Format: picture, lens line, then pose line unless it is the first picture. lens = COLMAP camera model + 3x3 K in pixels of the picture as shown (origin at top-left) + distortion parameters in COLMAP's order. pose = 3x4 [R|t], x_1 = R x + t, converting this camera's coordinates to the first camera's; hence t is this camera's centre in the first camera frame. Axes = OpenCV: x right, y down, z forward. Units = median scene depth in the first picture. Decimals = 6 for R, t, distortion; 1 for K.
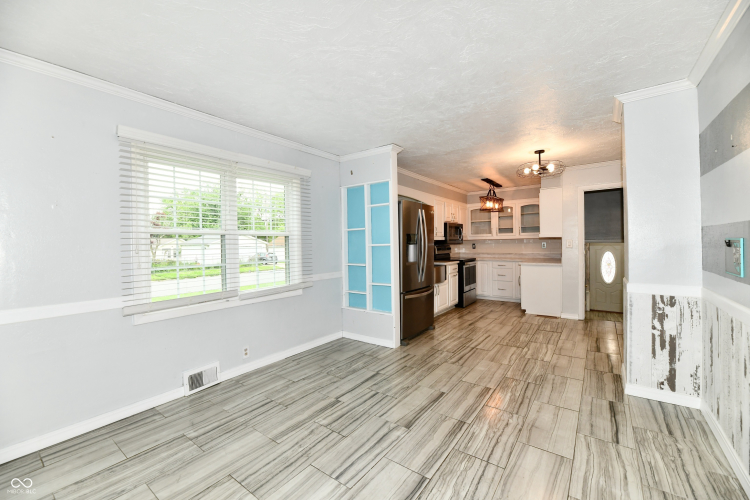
lens RADIAL K [[305.7, 0, 377.3], [0, 305.7, 244.1], [0, 0, 1]] dist [0.000977, -0.001918]
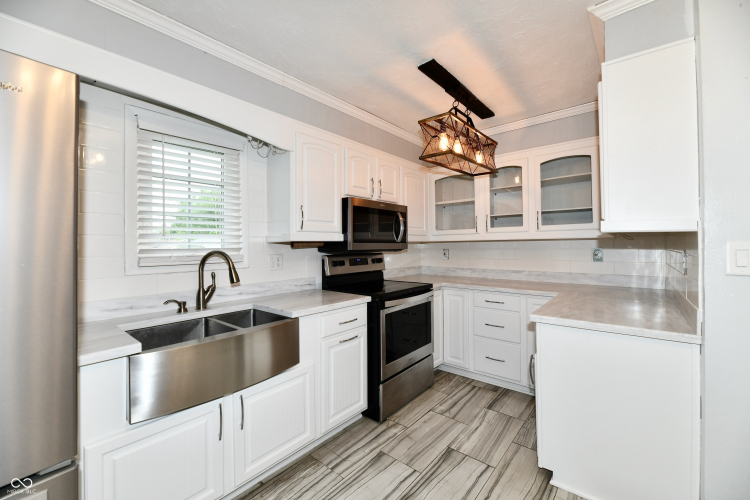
lens RADIAL K [[305.7, 0, 373.8], [0, 305.7, 250.1], [0, 0, 1]] dist [0.000977, -0.001918]
pose [[0.997941, 0.001205, -0.064129, 0.260662], [-0.000179, 0.999872, 0.016003, -0.007782], [0.064140, -0.015959, 0.997813, 0.550321]]
